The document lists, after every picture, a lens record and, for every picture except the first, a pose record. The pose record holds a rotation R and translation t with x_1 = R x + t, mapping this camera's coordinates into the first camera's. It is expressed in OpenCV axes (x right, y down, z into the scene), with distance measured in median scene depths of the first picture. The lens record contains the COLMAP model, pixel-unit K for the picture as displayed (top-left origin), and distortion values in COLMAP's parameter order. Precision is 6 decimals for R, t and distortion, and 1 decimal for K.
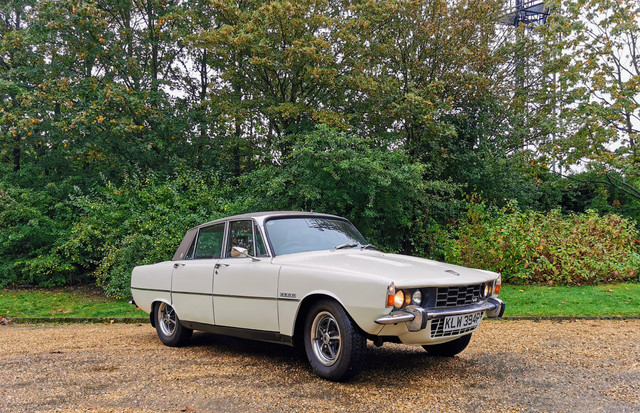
lens RADIAL K [[780.1, 0, 320.7], [0, 780.1, 207.2], [0, 0, 1]] dist [0.035783, 0.000000]
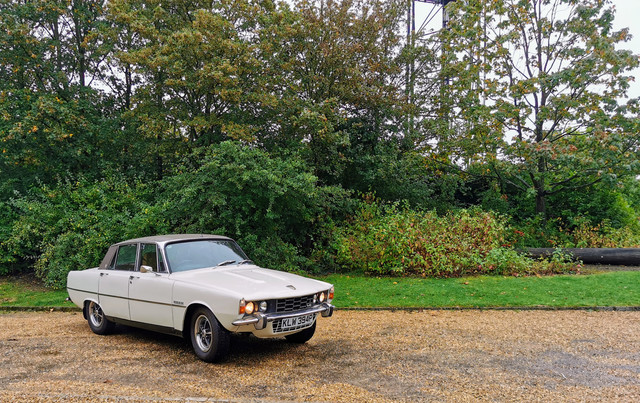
lens RADIAL K [[1134.4, 0, 319.7], [0, 1134.4, 201.3], [0, 0, 1]] dist [0.054558, 0.000000]
pose [[0.999922, -0.005116, -0.011408, 0.160714], [0.006160, 0.995604, 0.093462, -0.176462], [0.010880, -0.093525, 0.995557, -0.698278]]
